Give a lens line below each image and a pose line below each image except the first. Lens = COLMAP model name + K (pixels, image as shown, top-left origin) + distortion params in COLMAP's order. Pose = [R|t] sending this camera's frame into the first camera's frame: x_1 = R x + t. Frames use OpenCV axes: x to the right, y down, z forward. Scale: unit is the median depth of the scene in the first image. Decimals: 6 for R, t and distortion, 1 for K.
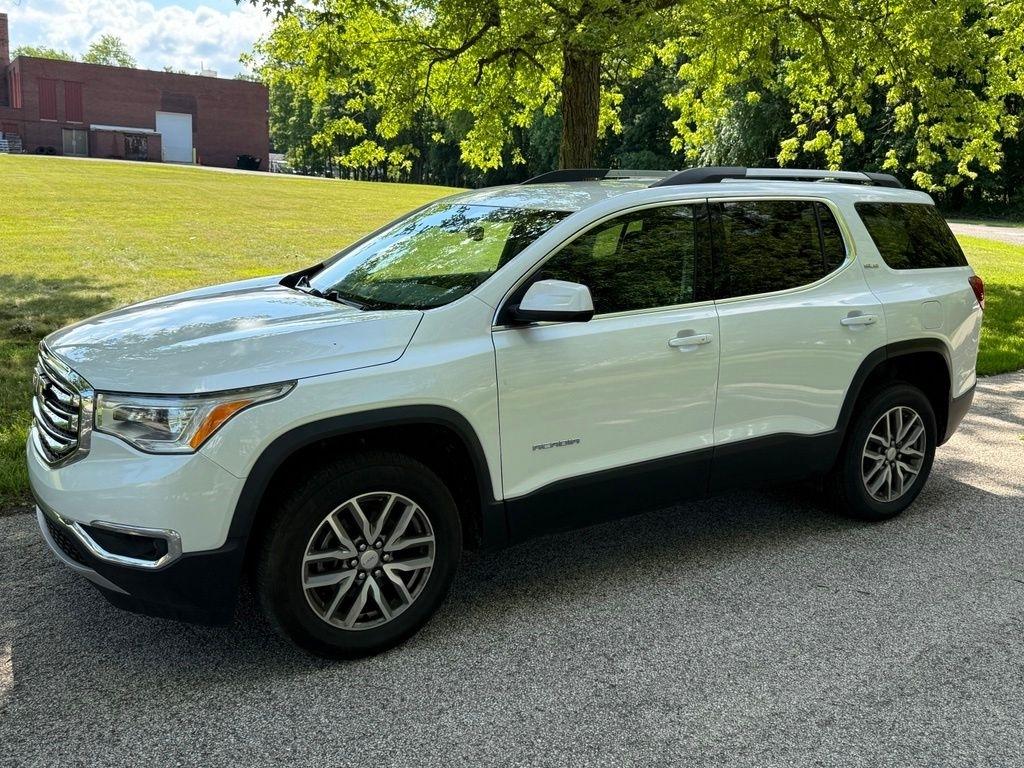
lens RADIAL K [[895.9, 0, 512.0], [0, 895.9, 384.0], [0, 0, 1]] dist [0.137830, -0.207709]
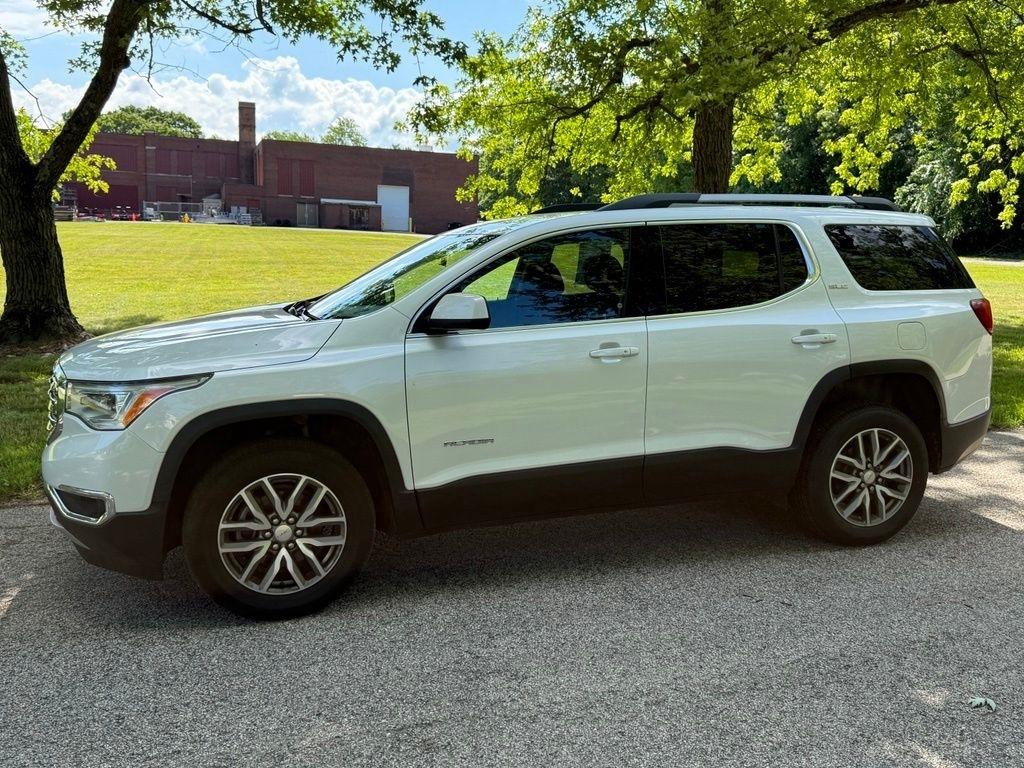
lens RADIAL K [[895.9, 0, 512.0], [0, 895.9, 384.0], [0, 0, 1]] dist [0.137830, -0.207709]
pose [[0.974981, 0.011030, -0.222013, 0.259181], [-0.025192, 0.997816, -0.061057, 0.046545], [0.220854, 0.065123, 0.973130, -0.047300]]
